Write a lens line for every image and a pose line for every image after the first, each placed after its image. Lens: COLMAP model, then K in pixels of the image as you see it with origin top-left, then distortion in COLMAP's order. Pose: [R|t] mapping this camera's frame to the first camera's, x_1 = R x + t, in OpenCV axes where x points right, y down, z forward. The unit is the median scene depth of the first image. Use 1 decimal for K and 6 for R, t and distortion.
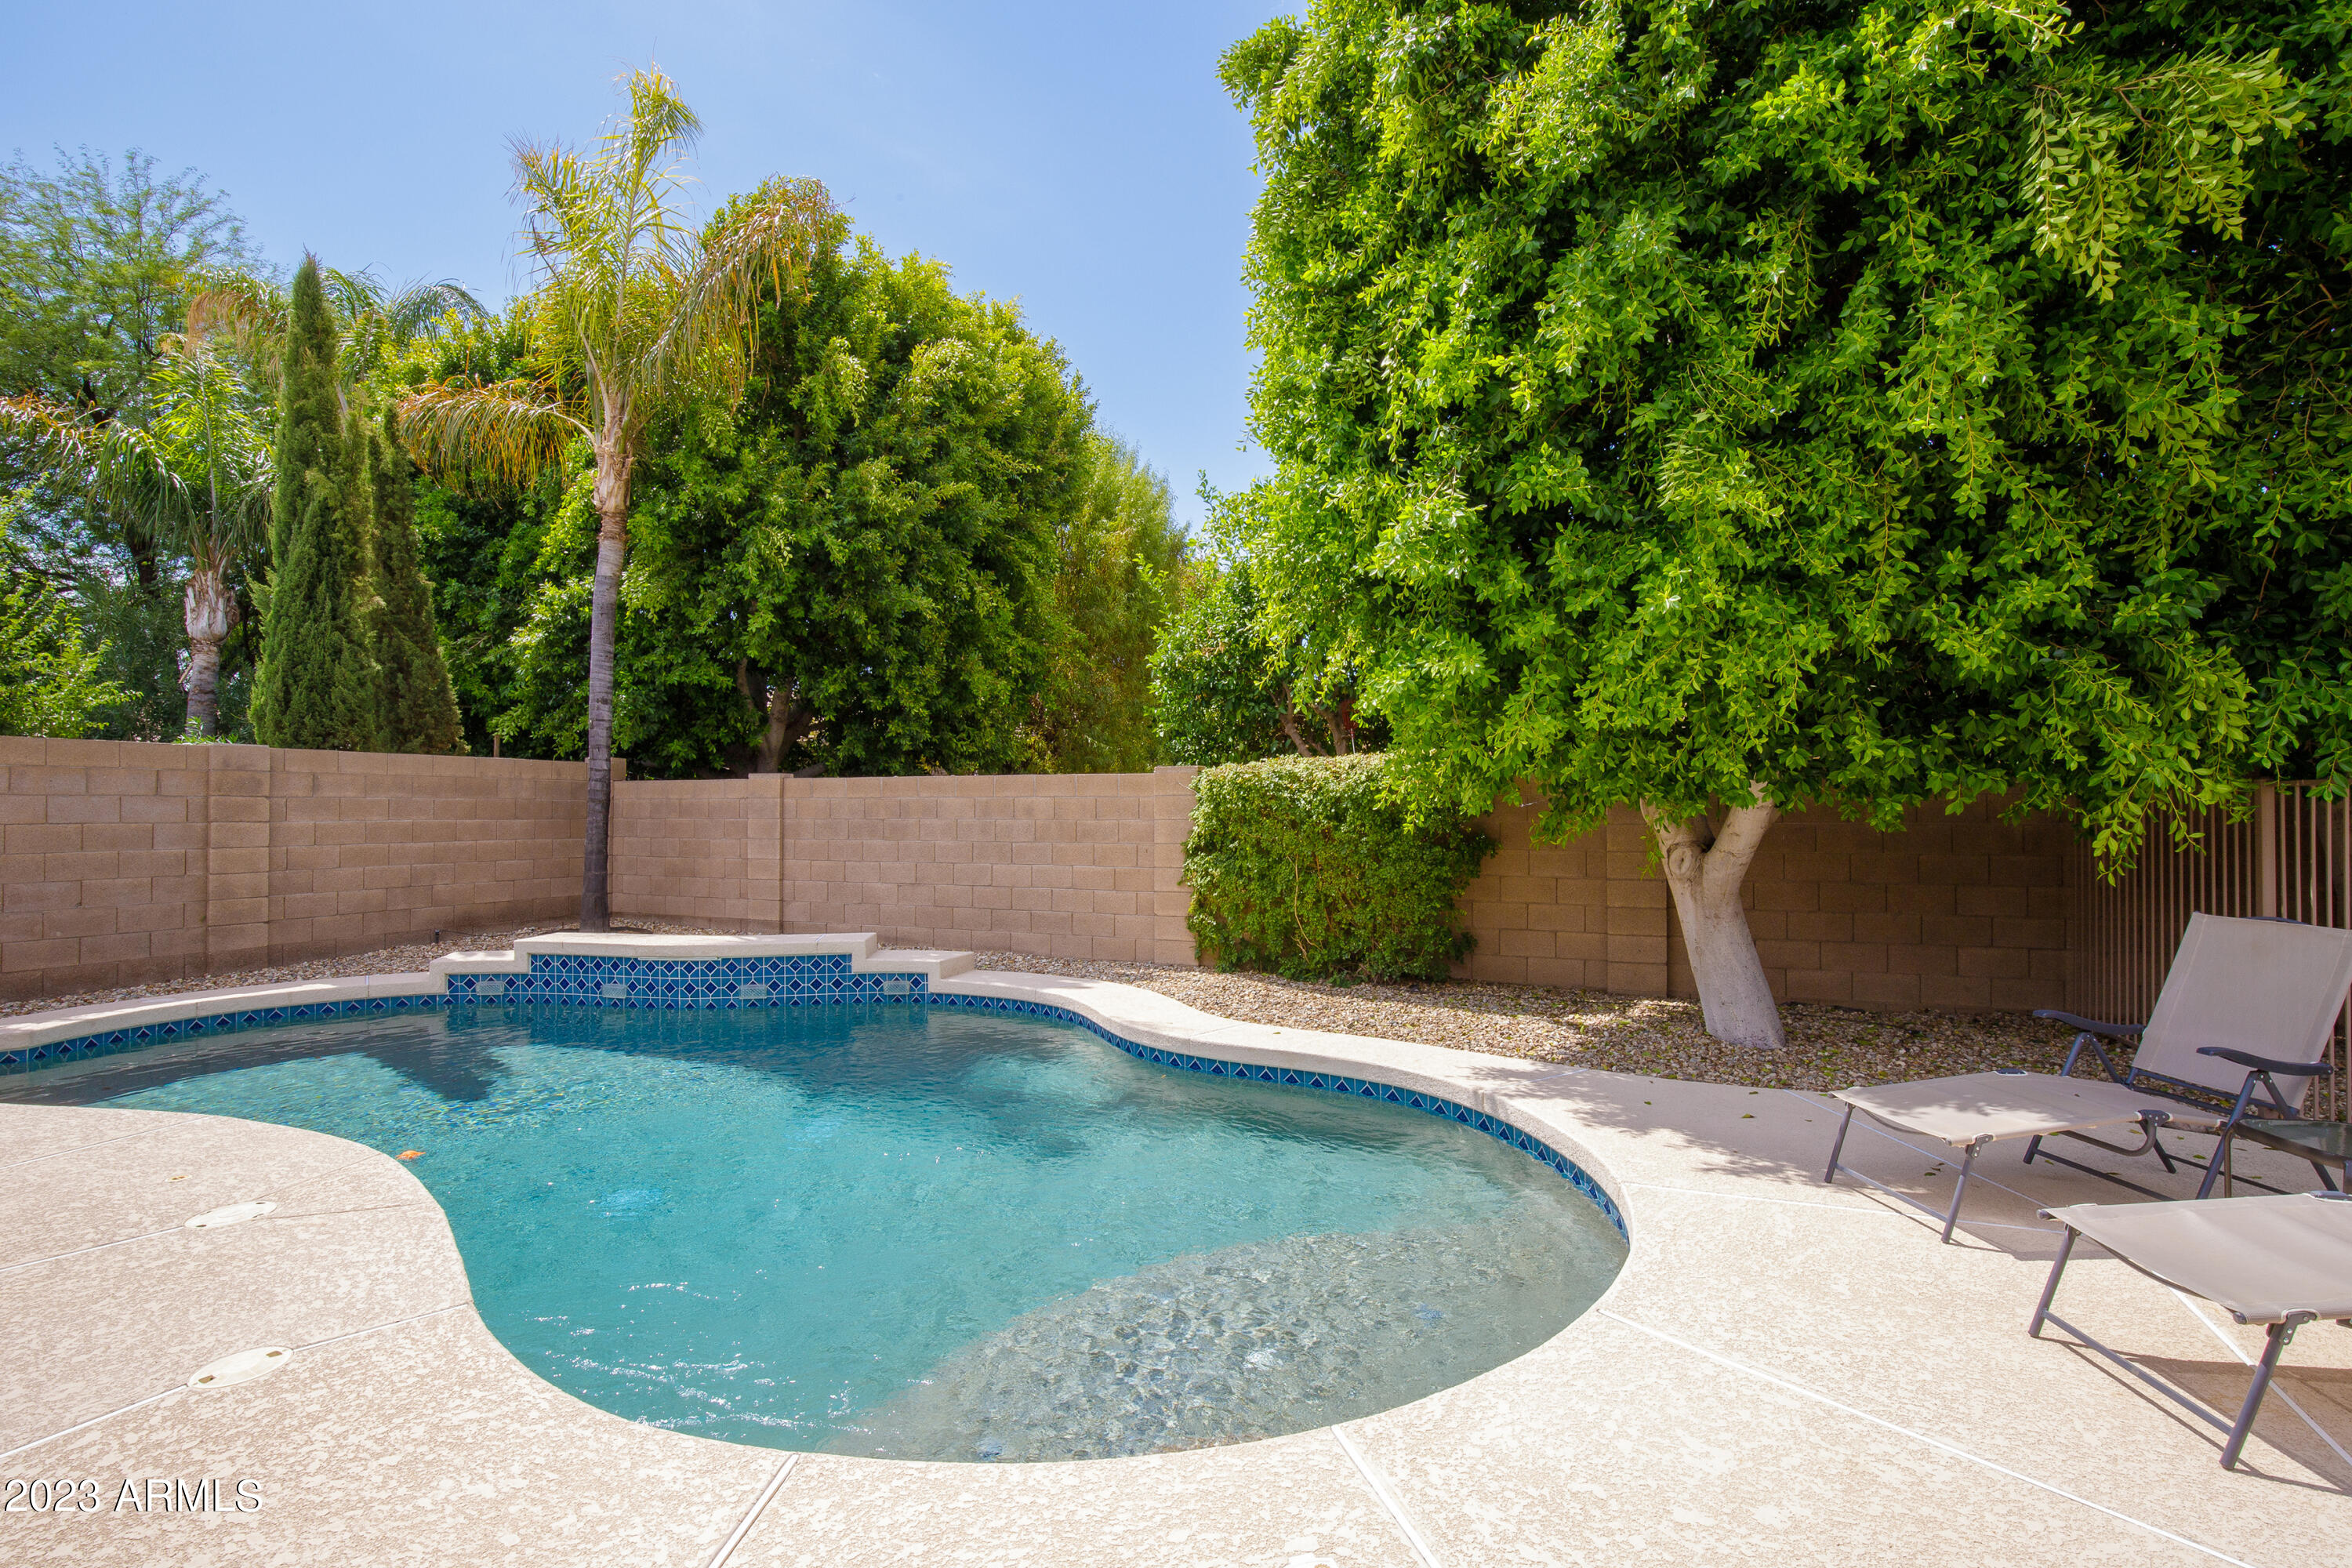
lens RADIAL K [[1112.7, 0, 1176.0], [0, 1112.7, 784.0], [0, 0, 1]] dist [-0.003168, -0.000400]
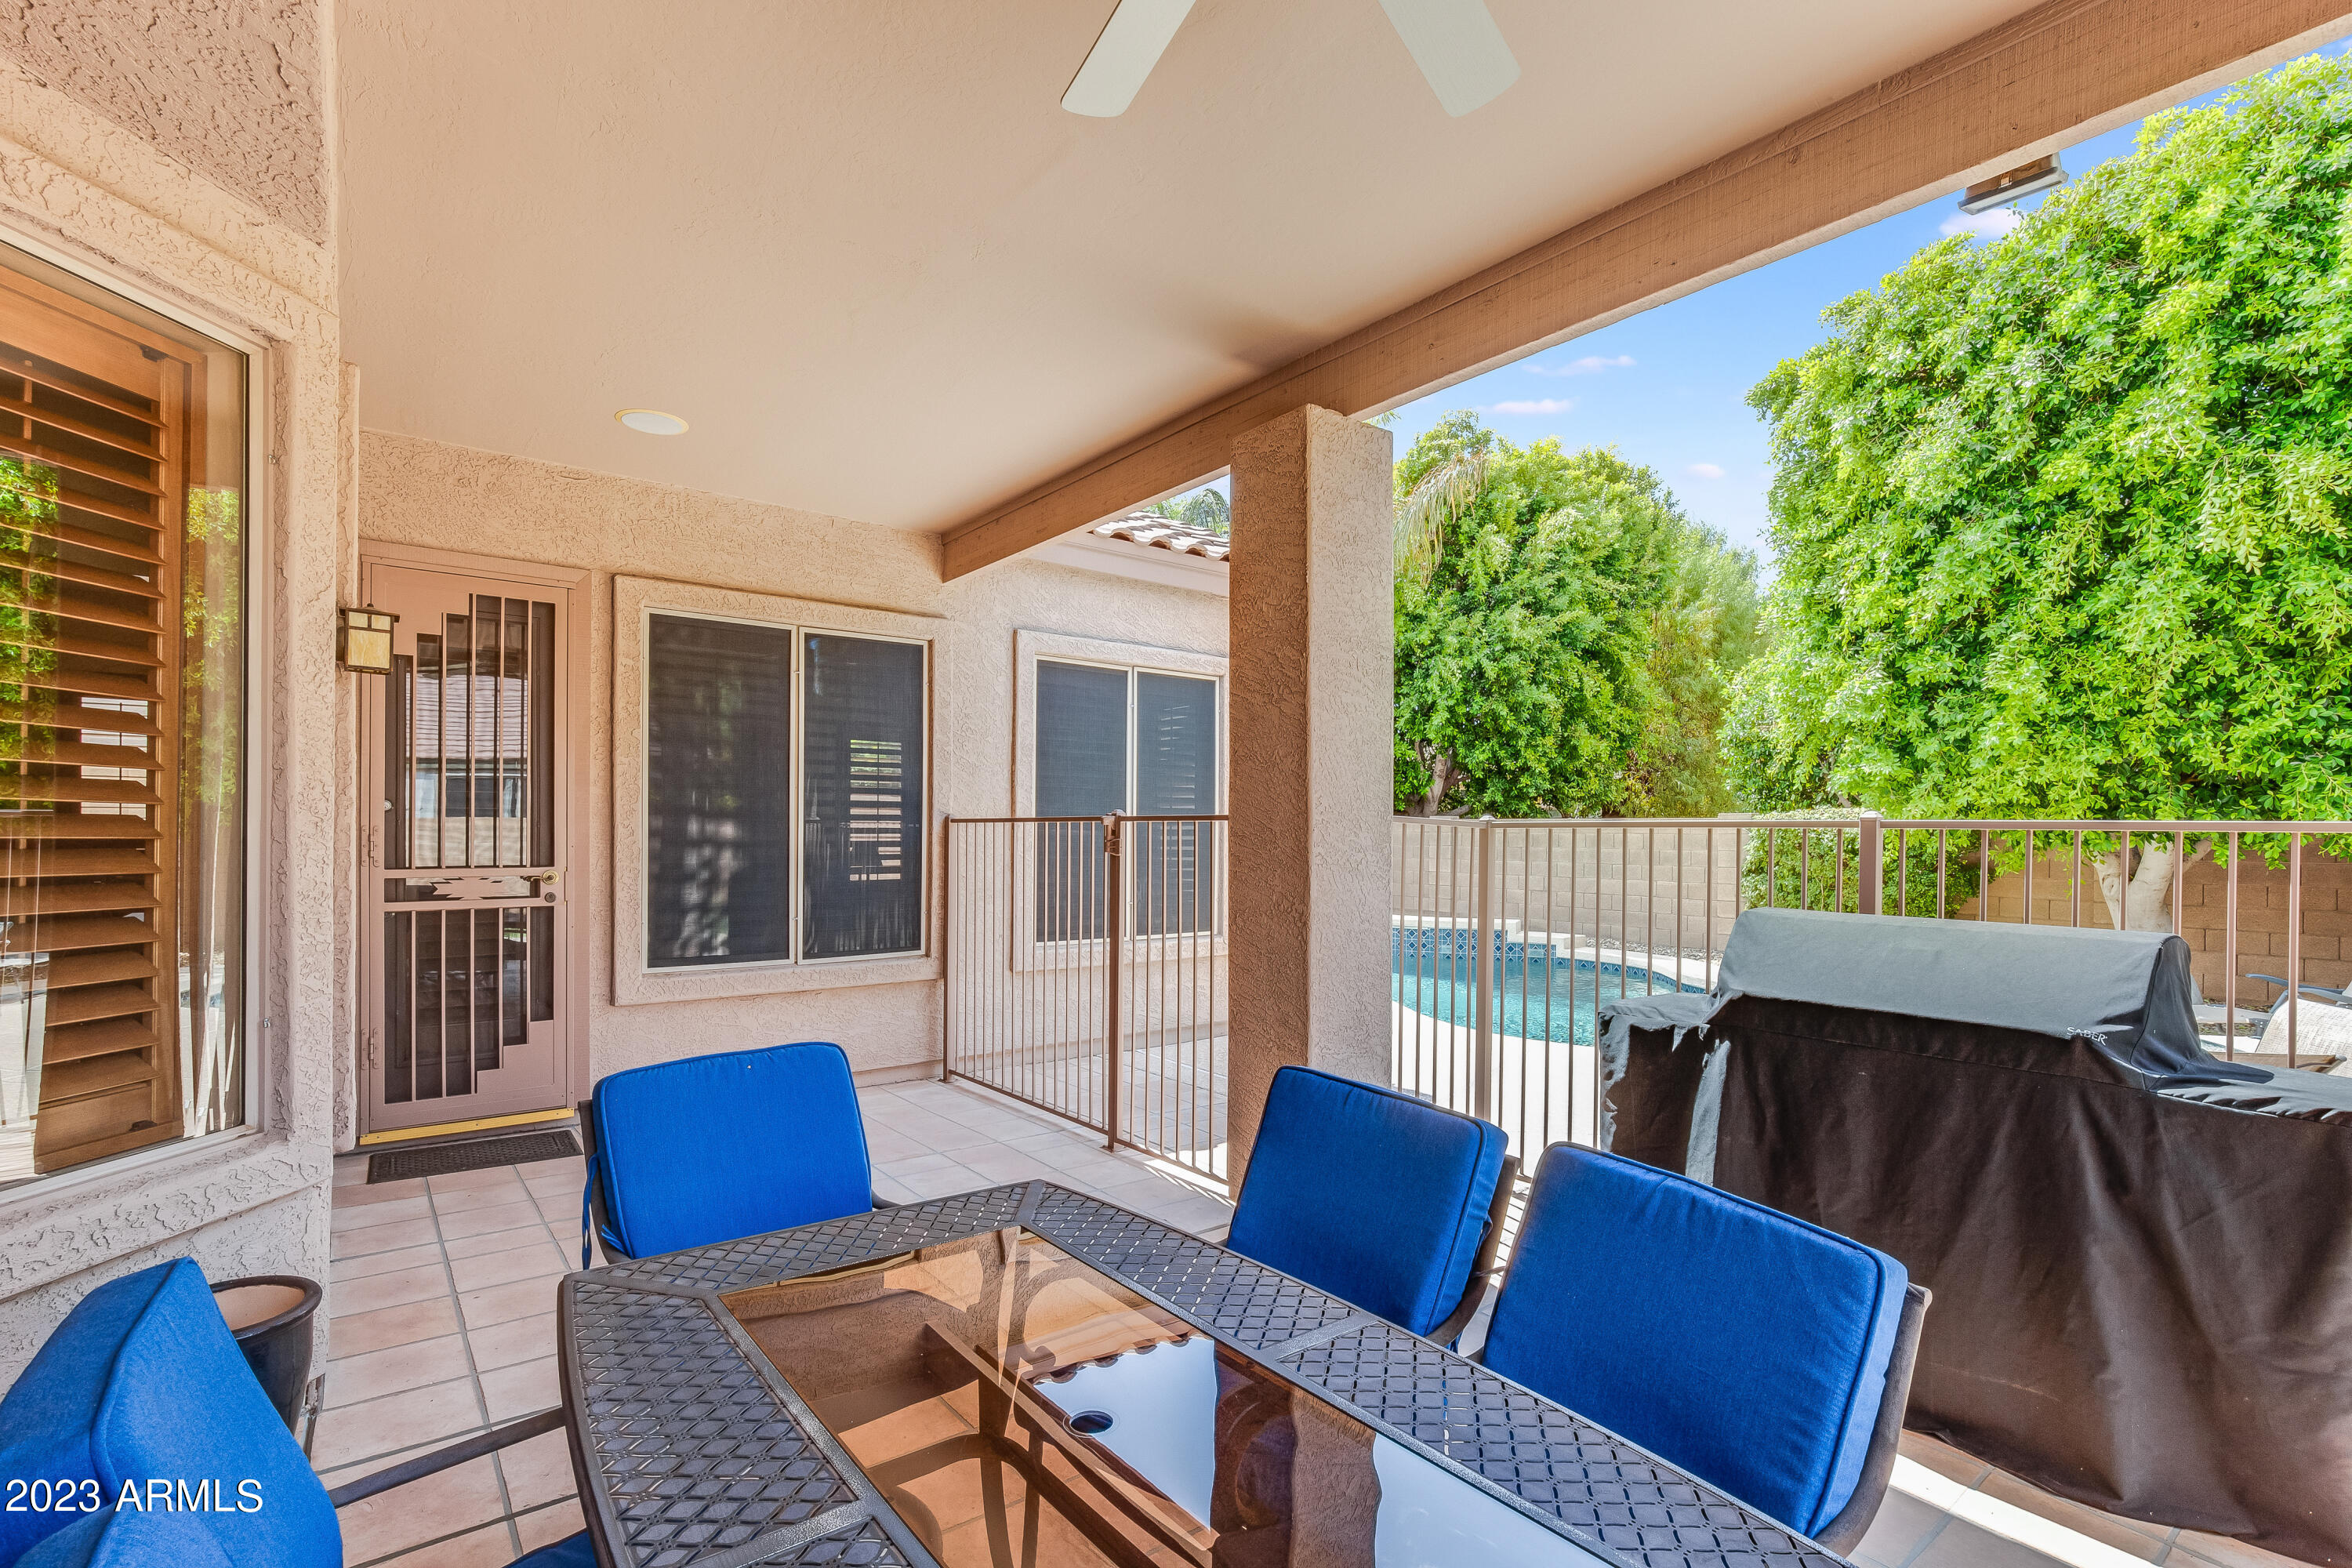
lens RADIAL K [[1110.6, 0, 1184.6], [0, 1110.6, 827.8], [0, 0, 1]] dist [-0.001813, -0.000334]
pose [[0.871870, 0.004040, -0.489721, 0.070652], [0.005478, 0.999823, 0.018002, -0.023166], [0.489707, -0.018378, 0.871693, -0.504180]]
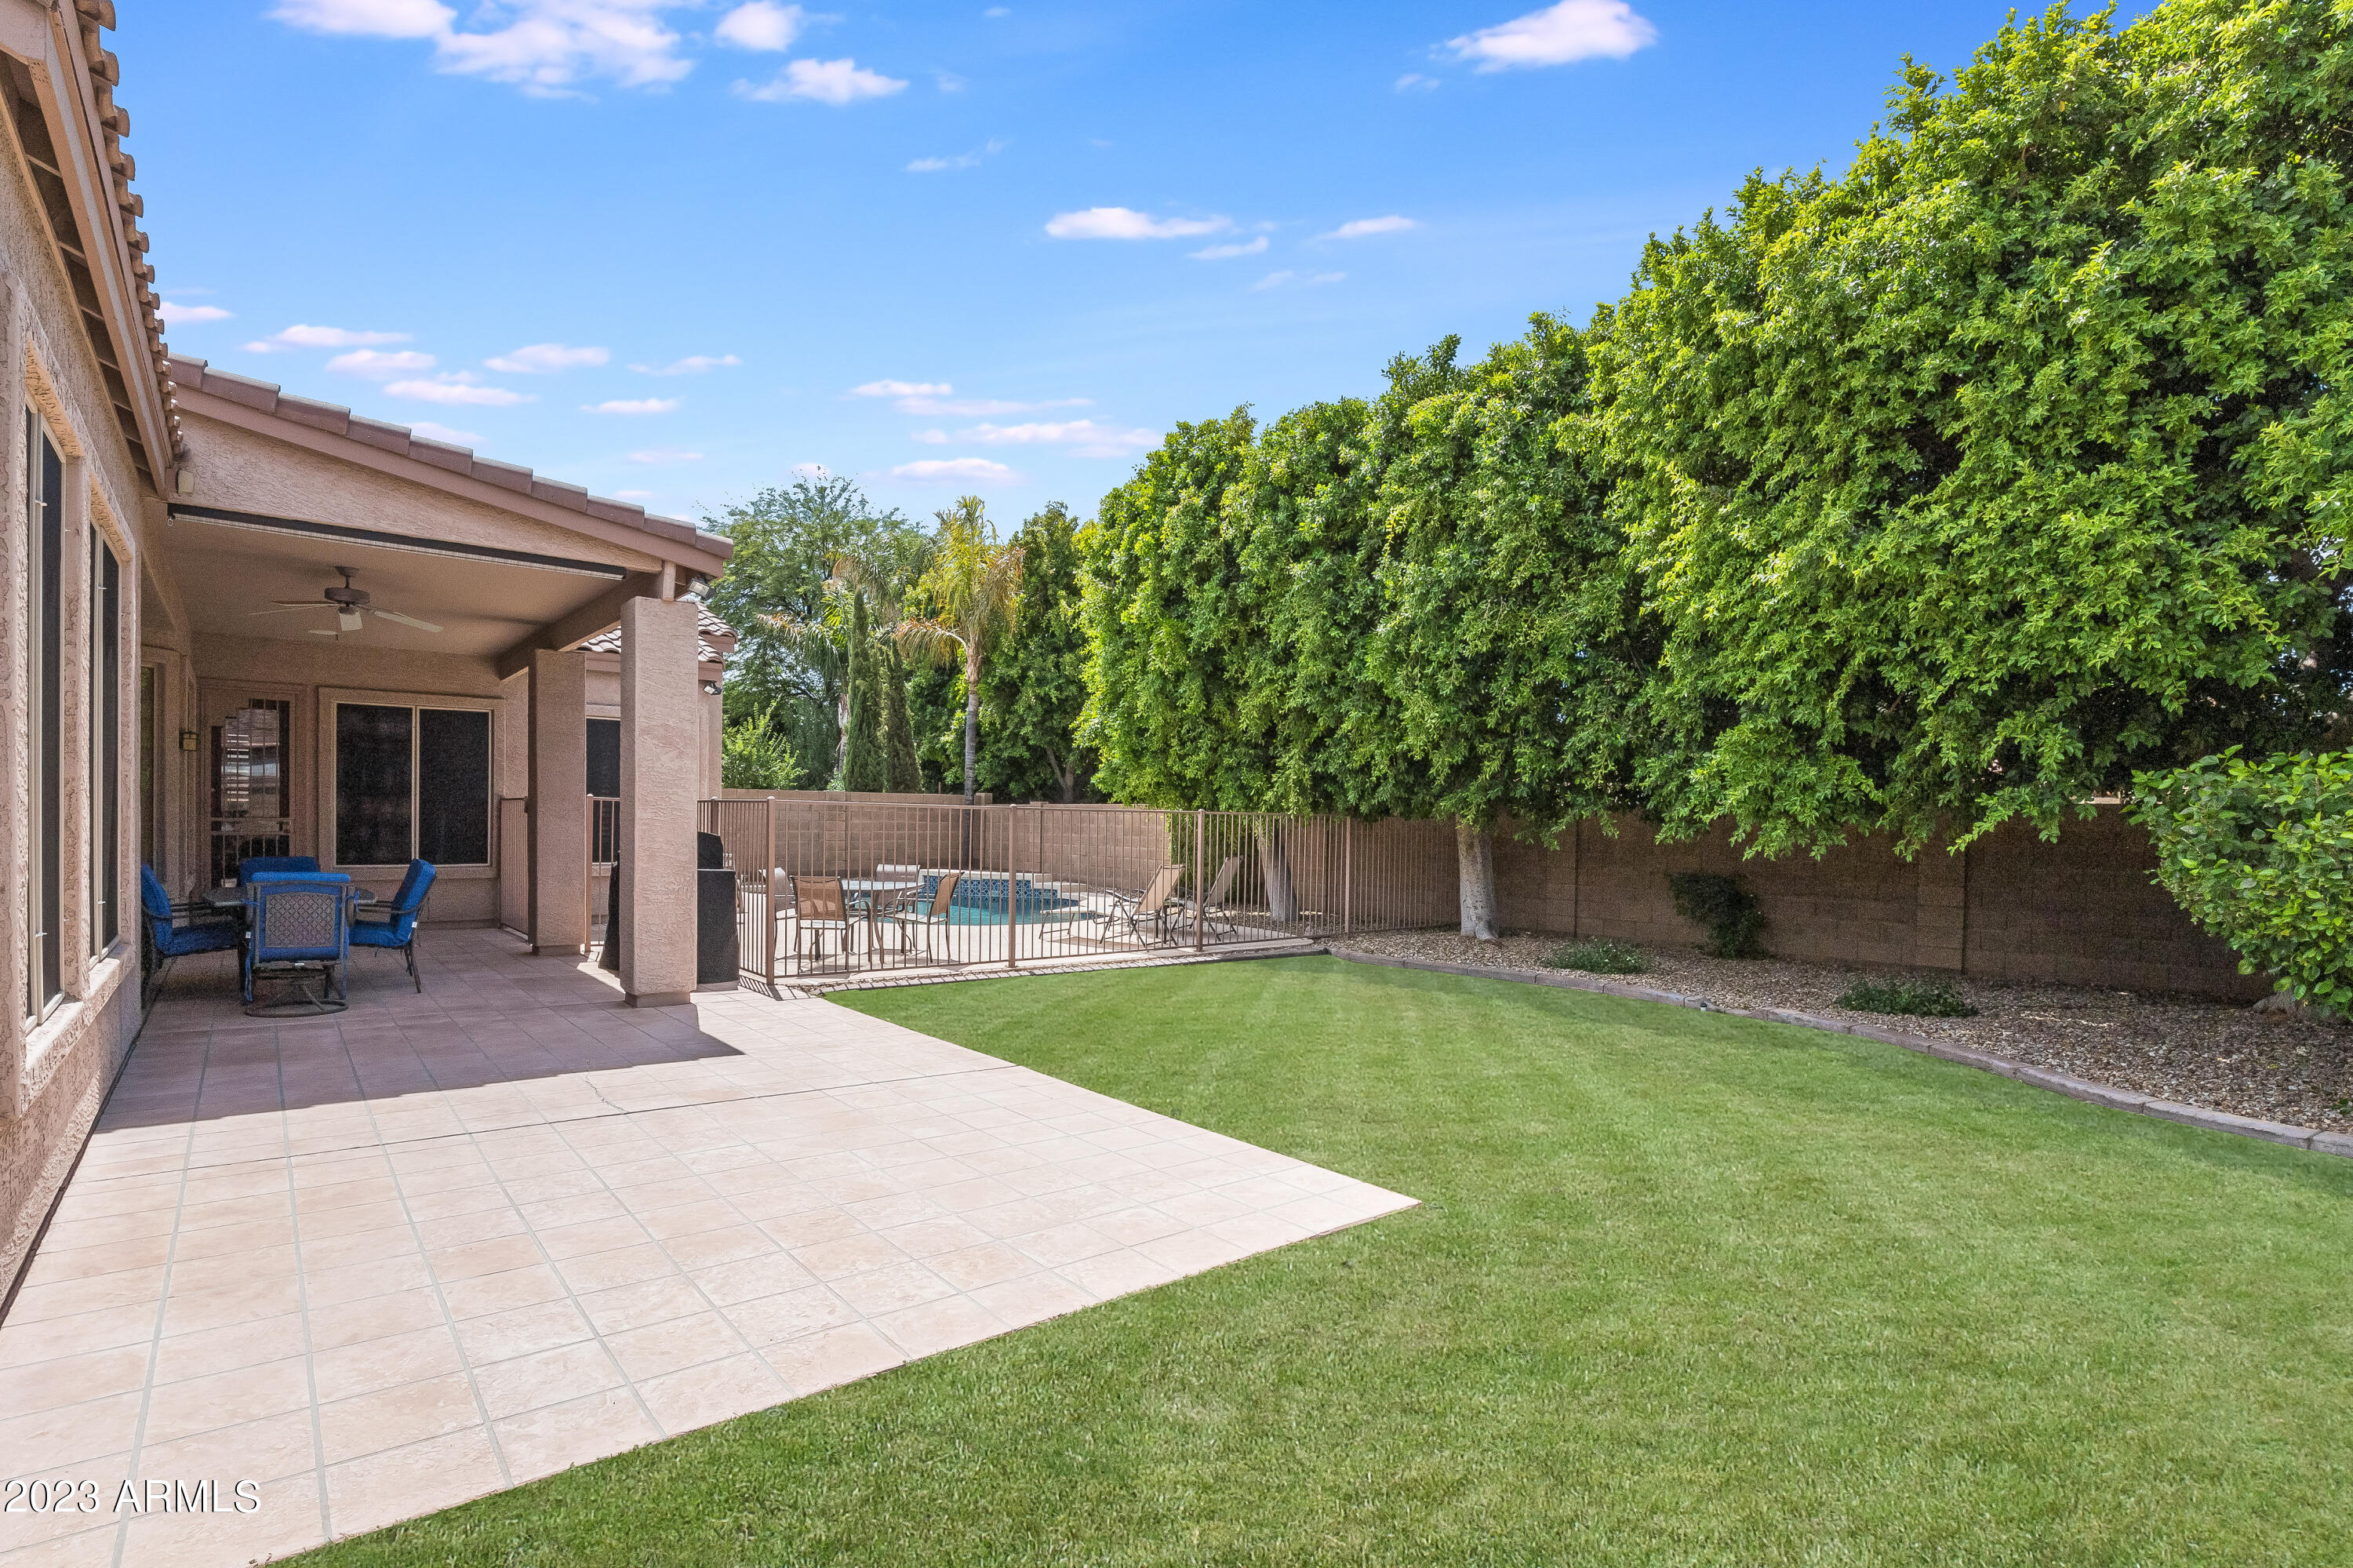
lens RADIAL K [[1141.7, 0, 1173.5], [0, 1141.7, 840.3], [0, 0, 1]] dist [-0.019201, -0.000389]
pose [[0.887329, 0.018817, -0.460754, 0.864786], [-0.001144, 0.999254, 0.038604, -0.020693], [0.461136, -0.033727, 0.886688, -0.796097]]
